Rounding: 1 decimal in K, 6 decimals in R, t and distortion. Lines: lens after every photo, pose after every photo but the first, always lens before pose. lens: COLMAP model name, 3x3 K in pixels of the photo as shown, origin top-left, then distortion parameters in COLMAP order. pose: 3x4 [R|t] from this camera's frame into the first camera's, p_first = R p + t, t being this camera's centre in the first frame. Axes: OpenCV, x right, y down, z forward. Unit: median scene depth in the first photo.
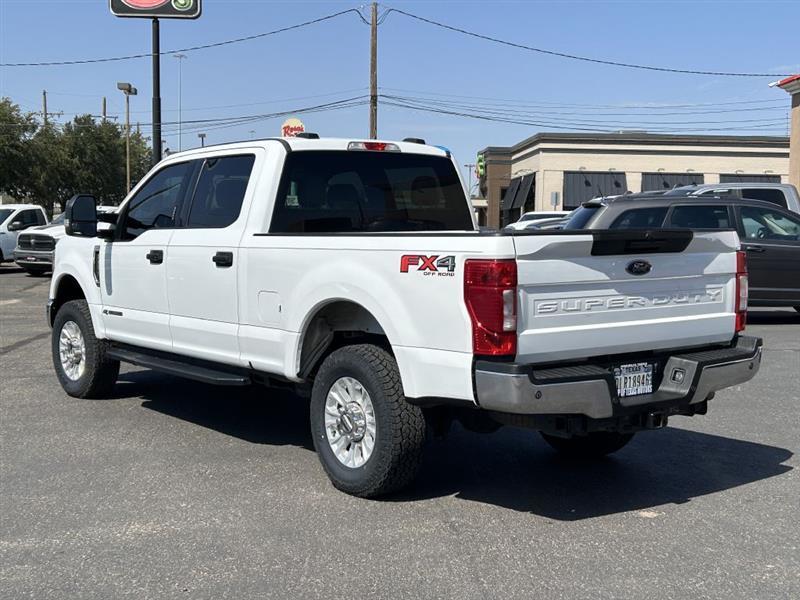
lens RADIAL K [[1114.6, 0, 400.8], [0, 1114.6, 305.2], [0, 0, 1]] dist [0.063432, 0.000000]
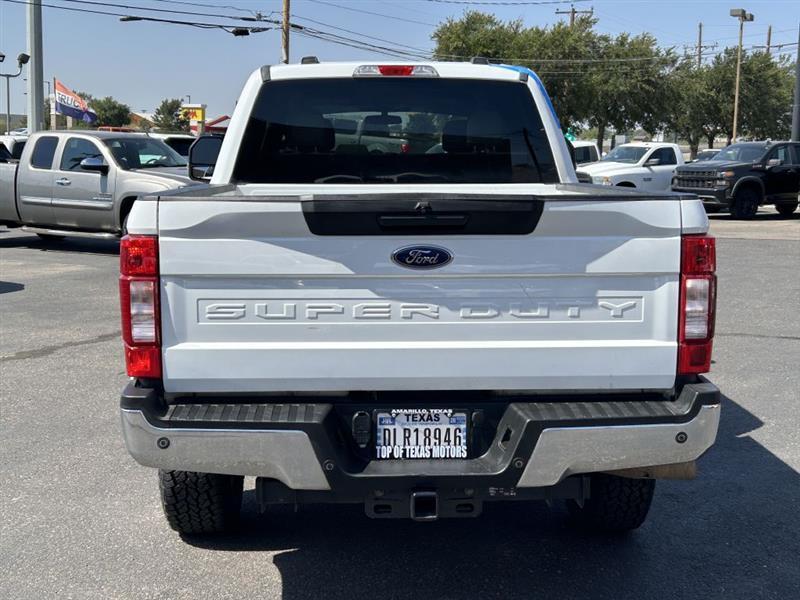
lens RADIAL K [[1114.6, 0, 407.9], [0, 1114.6, 301.5], [0, 0, 1]] dist [0.063432, 0.000000]
pose [[0.830579, 0.080669, -0.551027, 0.516244], [-0.050436, 0.996283, 0.069828, -0.048662], [0.554612, -0.030206, 0.831561, 0.454361]]
